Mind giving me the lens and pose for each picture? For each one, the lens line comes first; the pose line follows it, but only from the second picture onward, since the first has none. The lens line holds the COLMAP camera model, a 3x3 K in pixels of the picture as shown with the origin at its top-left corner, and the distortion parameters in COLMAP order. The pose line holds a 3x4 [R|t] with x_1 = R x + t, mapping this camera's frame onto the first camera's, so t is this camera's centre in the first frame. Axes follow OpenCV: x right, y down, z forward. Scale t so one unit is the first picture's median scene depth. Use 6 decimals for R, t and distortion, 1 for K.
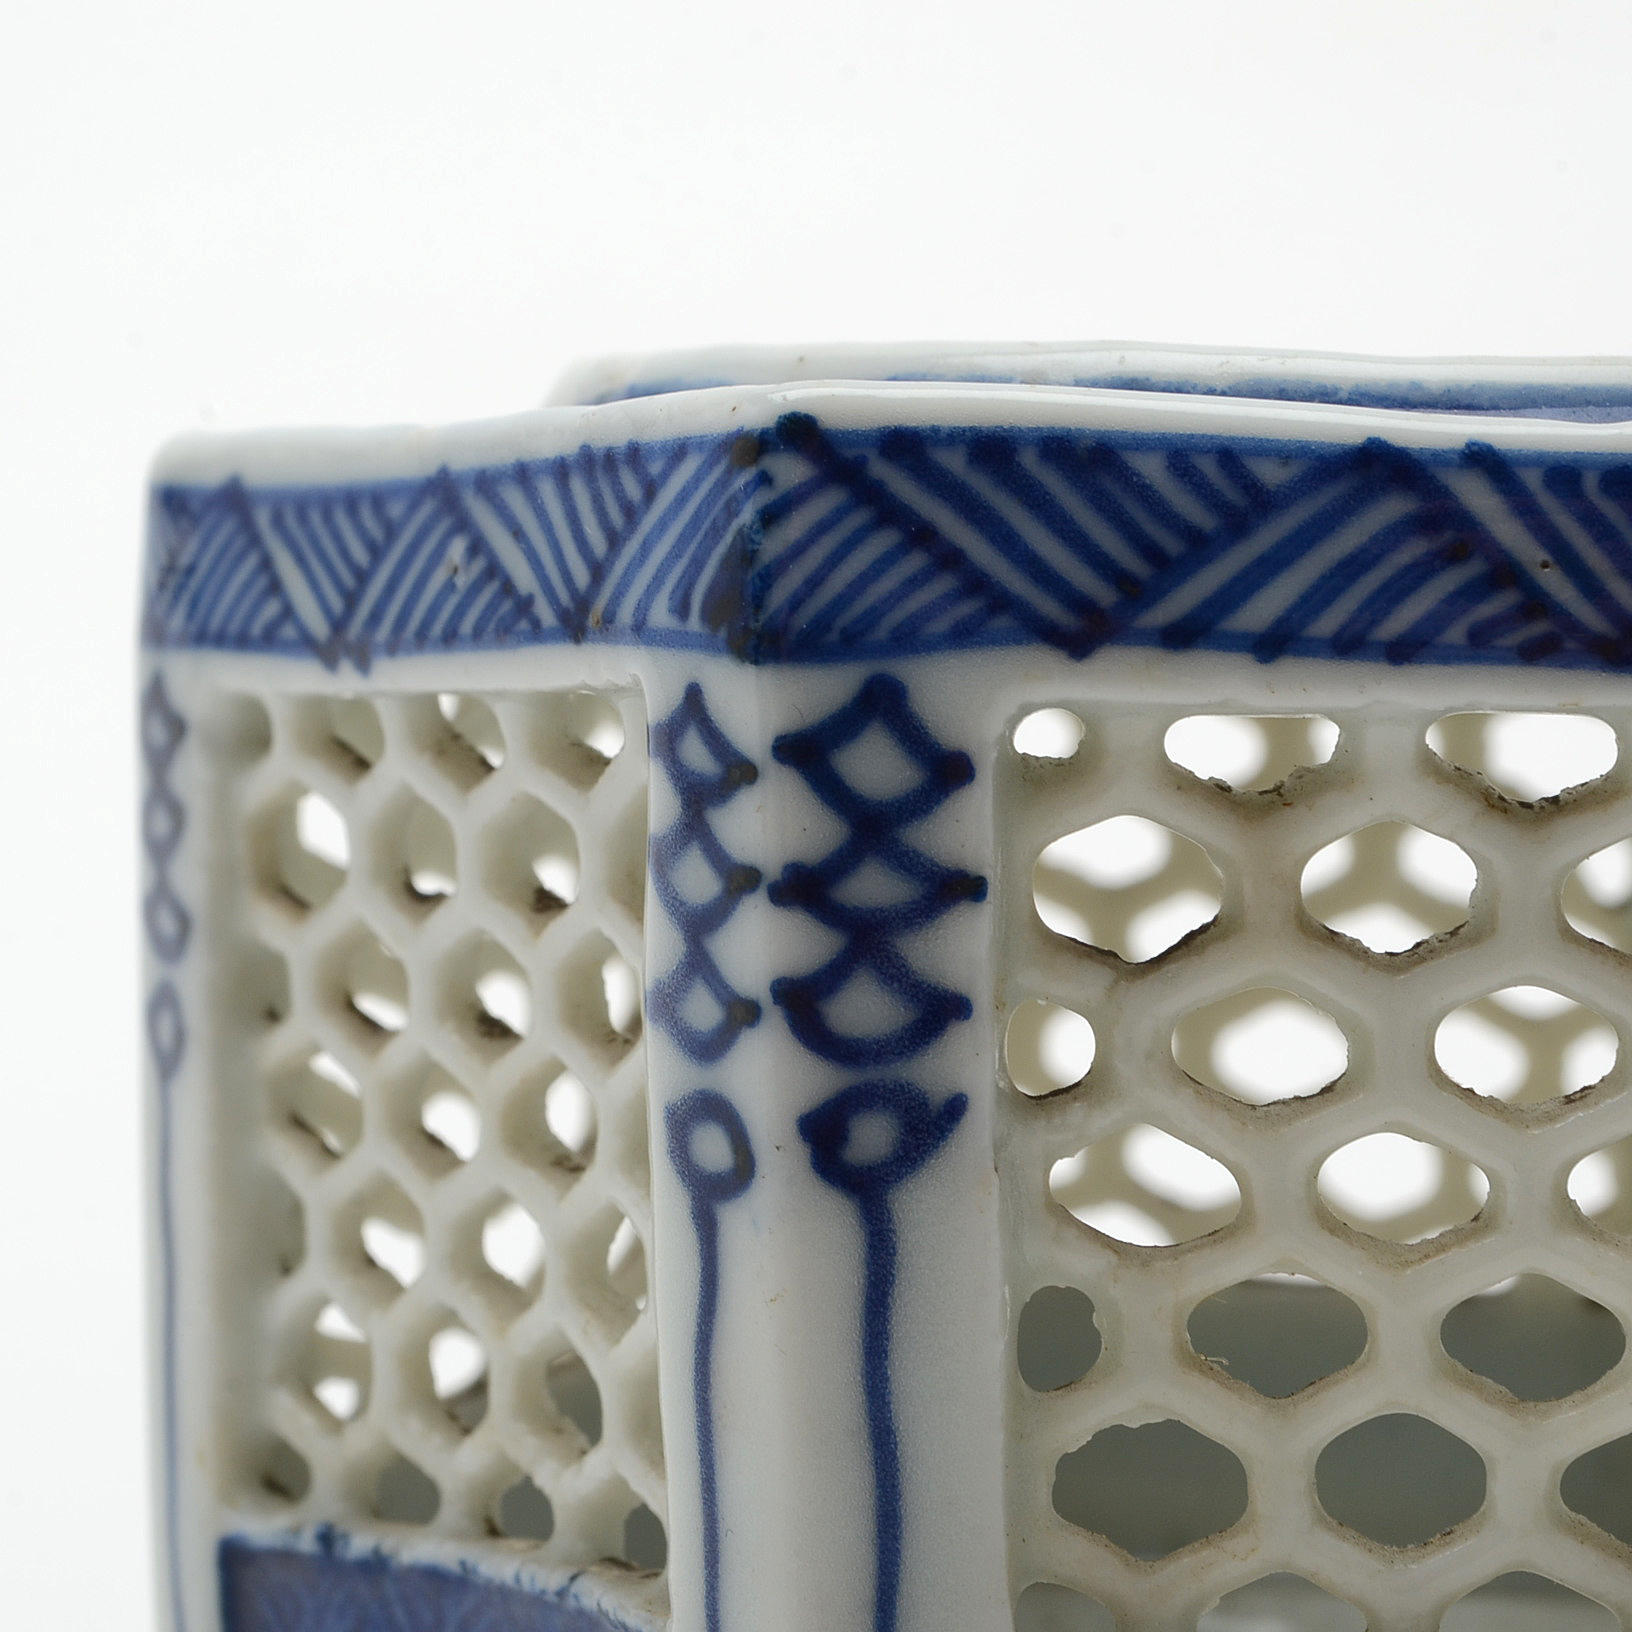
lens RADIAL K [[5404.2, 0, 812.0], [0, 5404.2, 815.9], [0, 0, 1]] dist [0.026699, 0.000000]
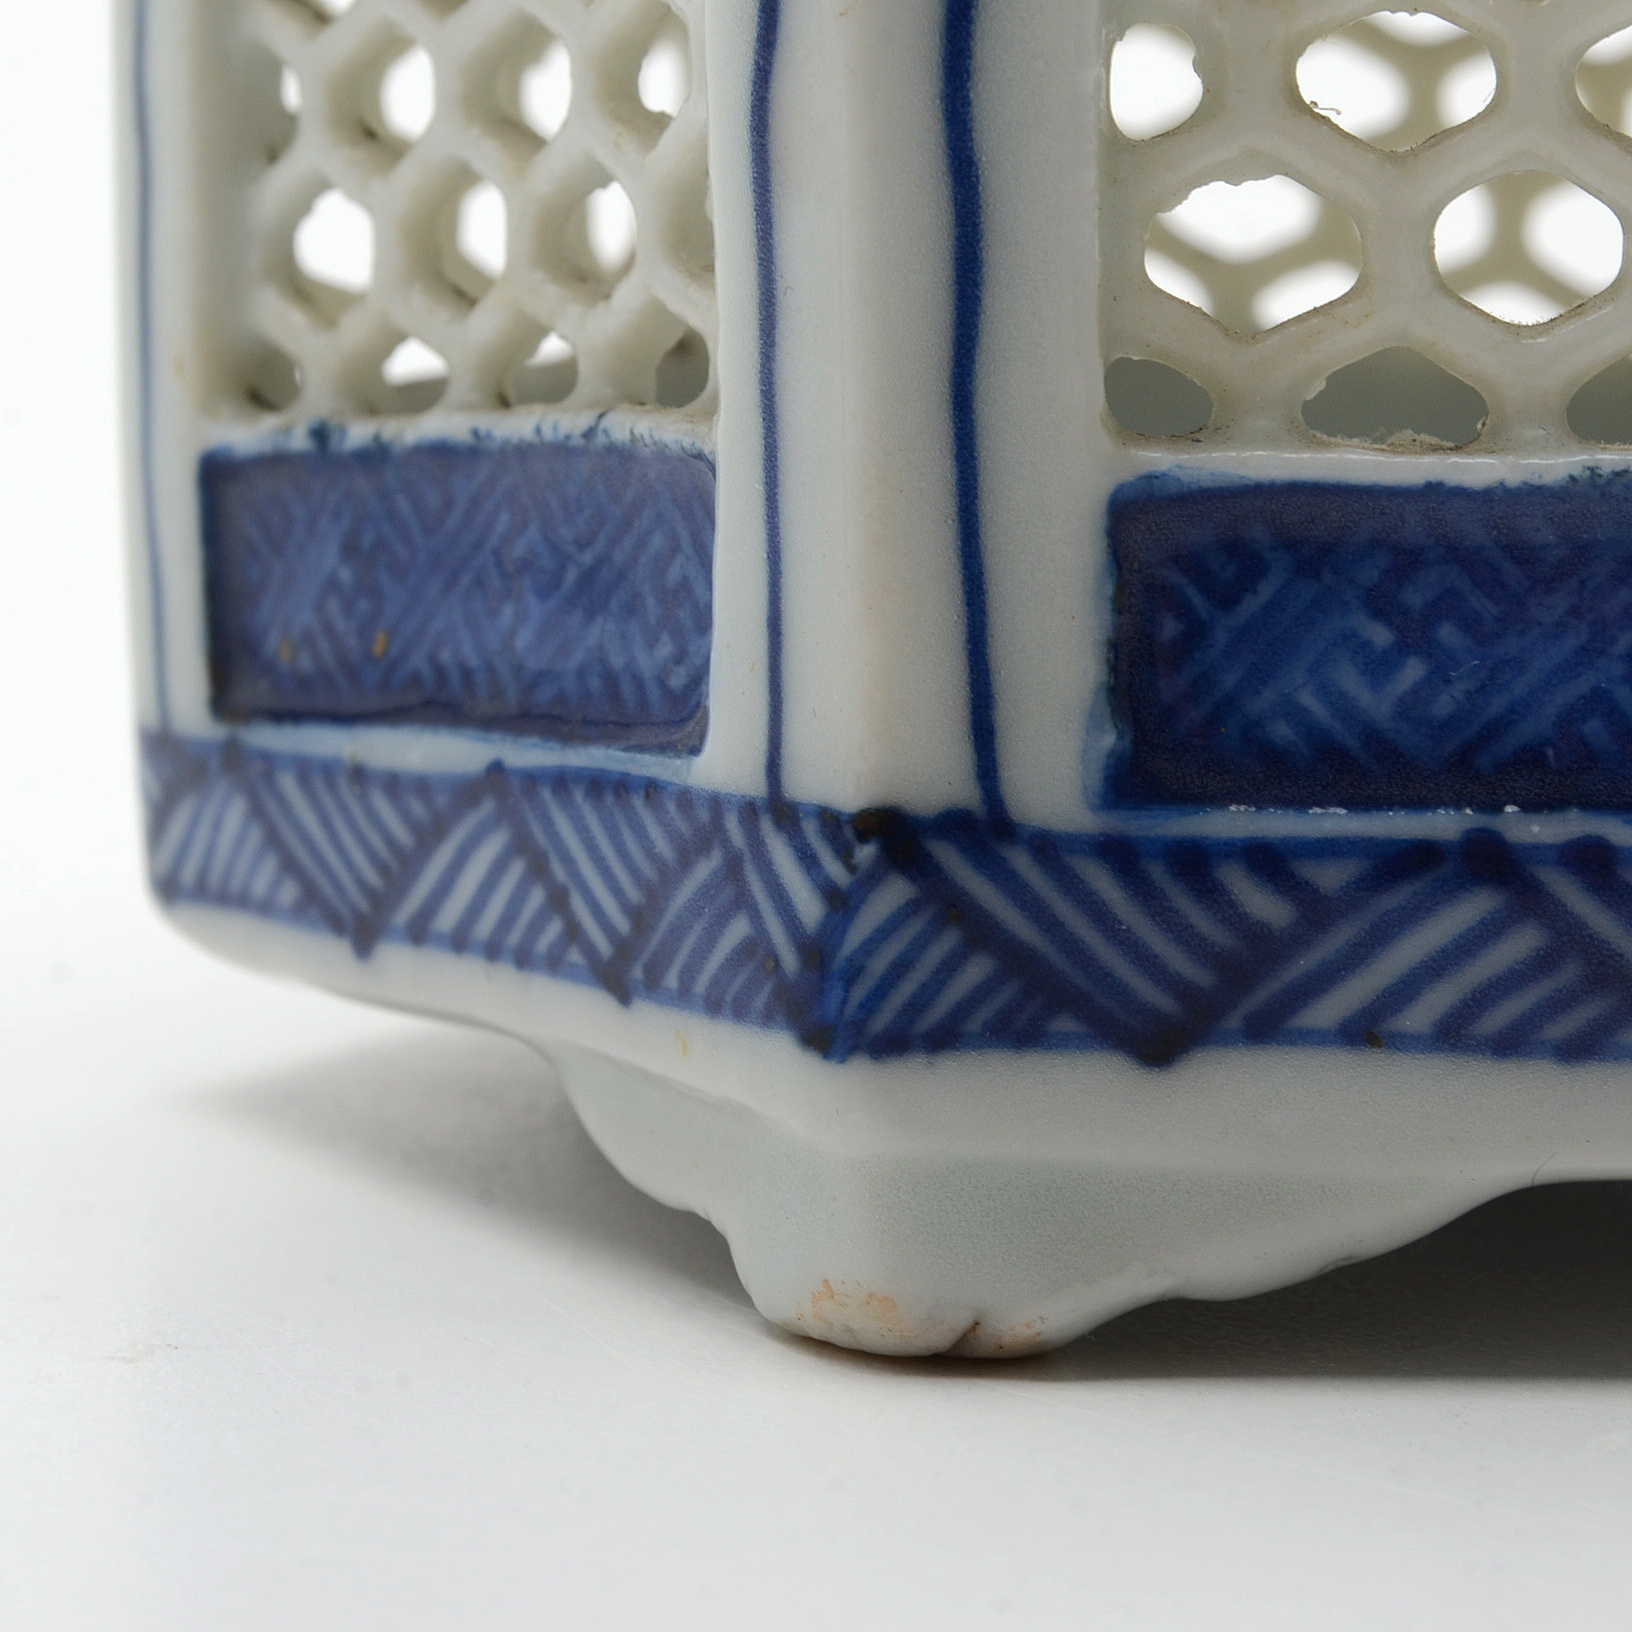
lens RADIAL K [[5404.2, 0, 916.3], [0, 5404.2, 813.1], [0, 0, 1]] dist [0.026699, 0.000000]
pose [[0.999153, 0.008181, 0.040318, -0.029790], [-0.010515, 0.998260, 0.058021, 0.167651], [-0.039773, -0.058396, 0.997501, 0.094395]]
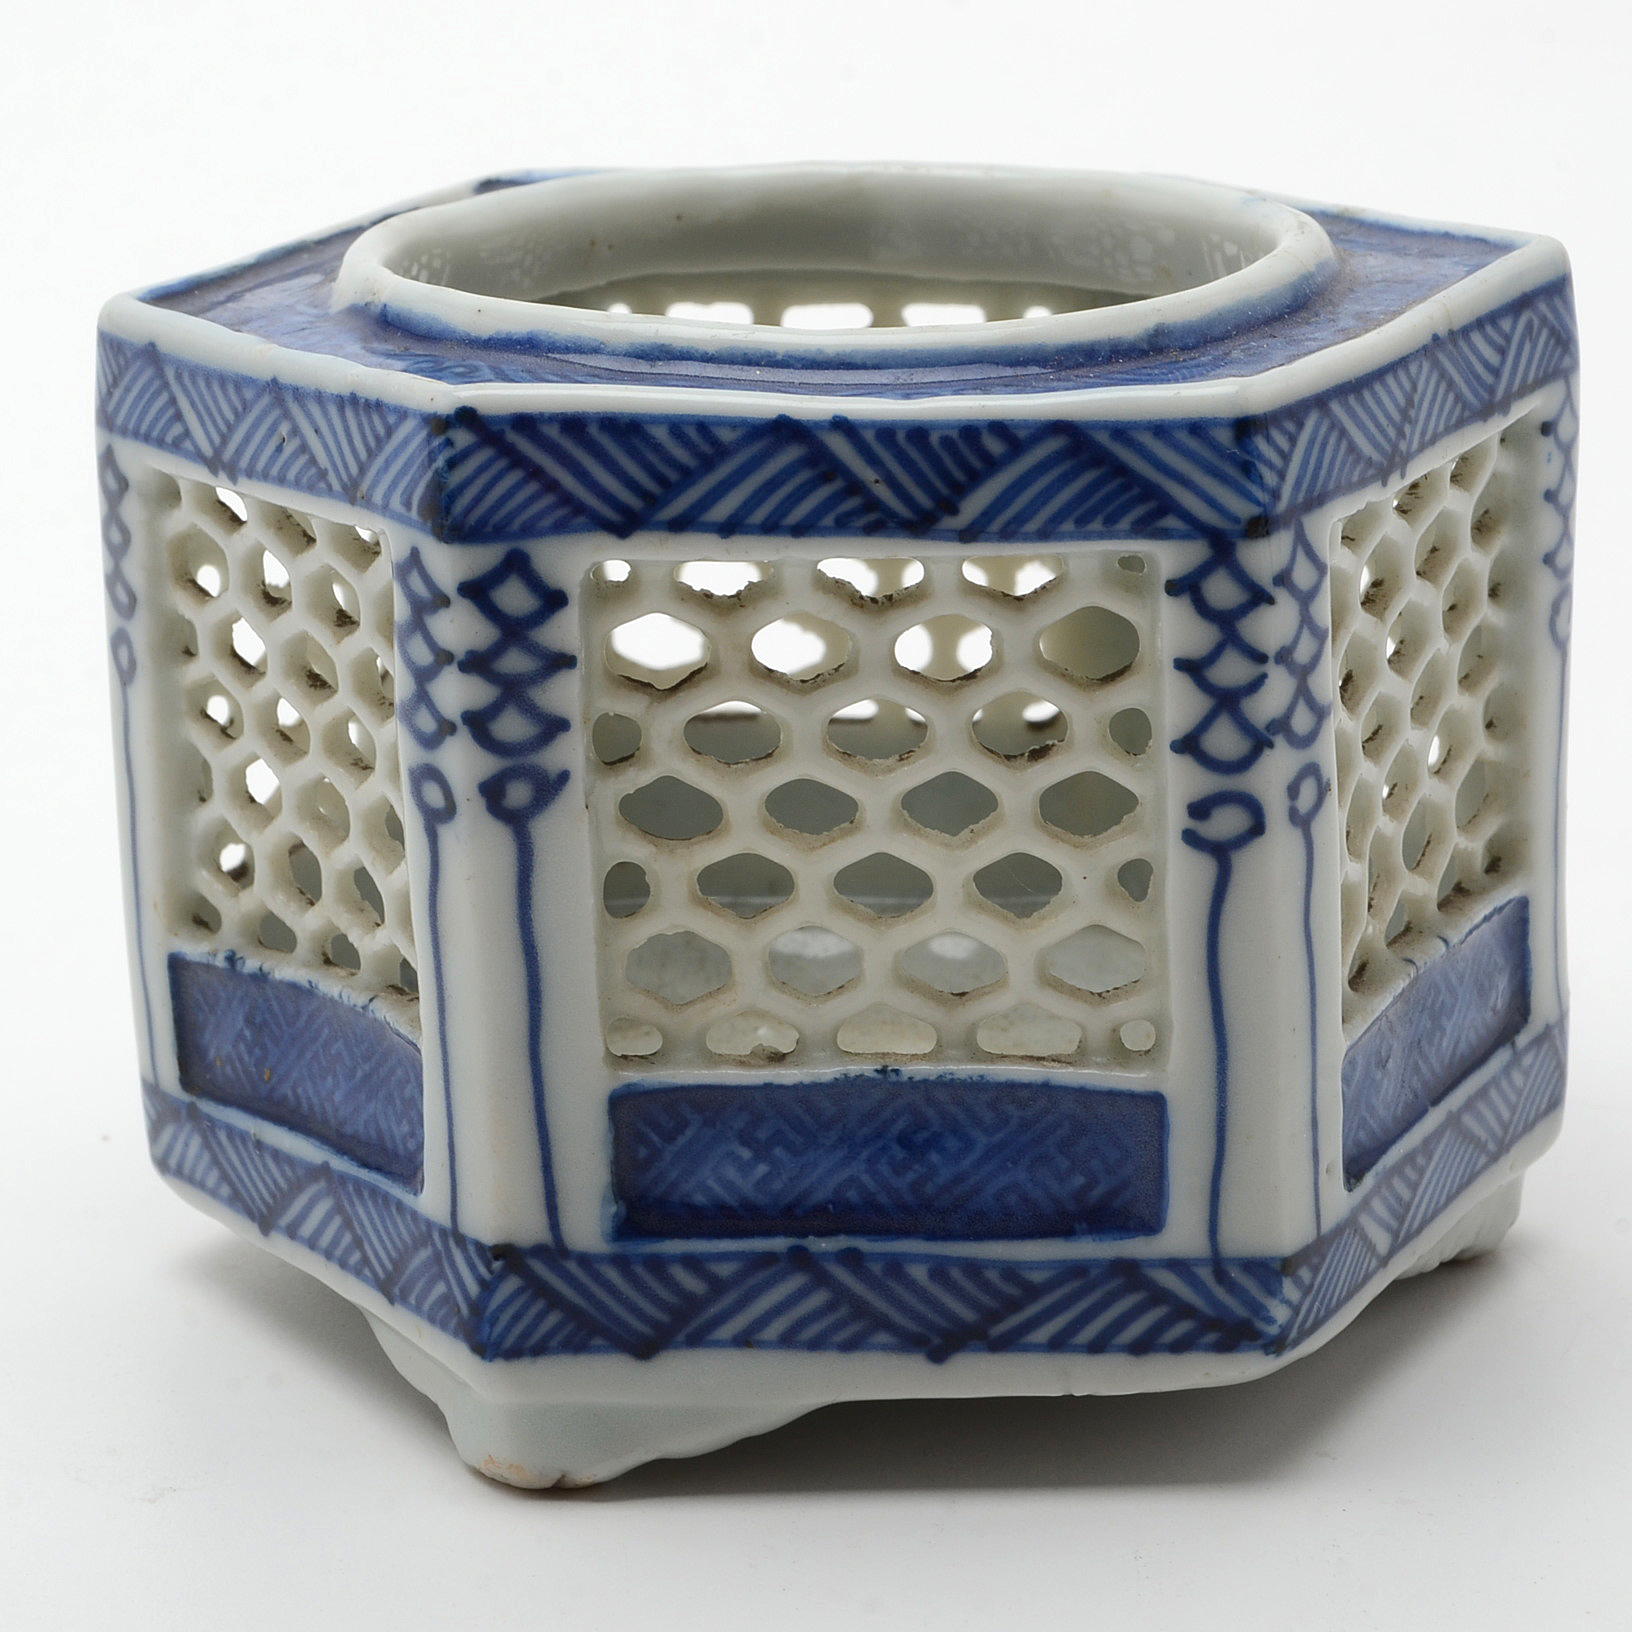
lens RADIAL K [[5404.2, 0, 815.7], [0, 5404.2, 816.0], [0, 0, 1]] dist [0.026699, 0.000000]
pose [[0.999634, -0.021013, 0.017049, 0.079440], [0.017178, 0.979612, 0.200165, -0.295549], [-0.020908, -0.199799, 0.979614, -0.798113]]
